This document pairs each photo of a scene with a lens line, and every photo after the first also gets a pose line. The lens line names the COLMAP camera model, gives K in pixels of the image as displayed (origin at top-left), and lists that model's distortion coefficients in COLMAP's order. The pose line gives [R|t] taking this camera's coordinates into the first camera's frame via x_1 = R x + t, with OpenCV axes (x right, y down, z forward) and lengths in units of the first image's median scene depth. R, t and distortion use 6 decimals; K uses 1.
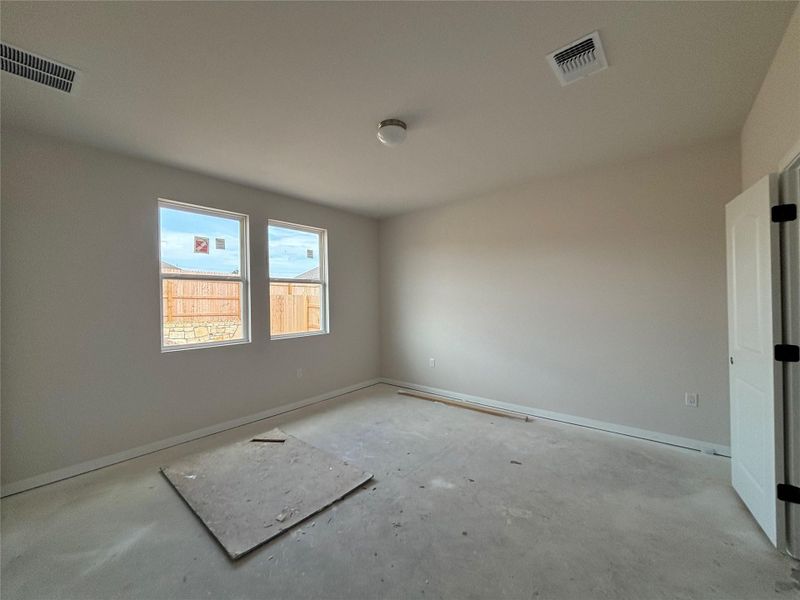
lens RADIAL K [[321.3, 0, 400.0], [0, 321.3, 300.0], [0, 0, 1]] dist [0.000915, -0.000013]
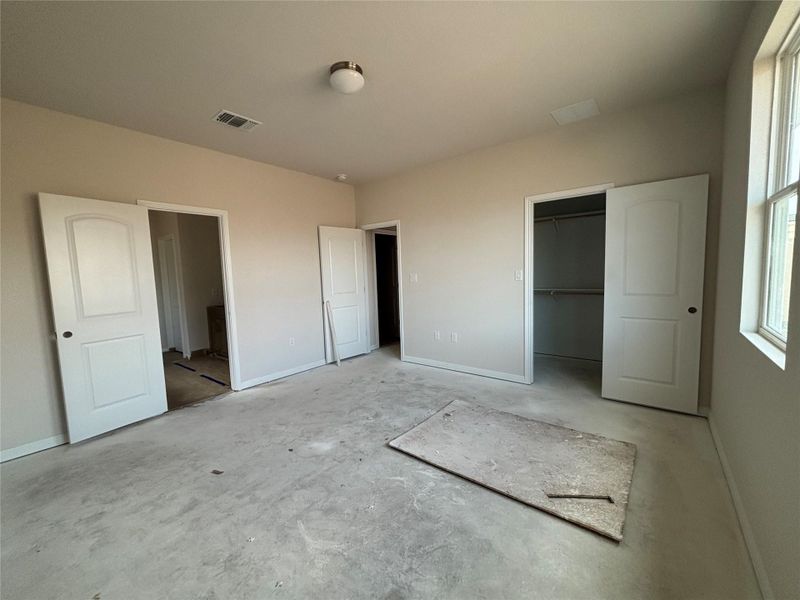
lens RADIAL K [[321.3, 0, 400.0], [0, 321.3, 300.0], [0, 0, 1]] dist [0.000915, -0.000013]
pose [[-0.998395, 0.053911, -0.017323, -0.123169], [0.052127, 0.994509, 0.090740, 0.021439], [0.022120, 0.089692, -0.995724, 1.920019]]
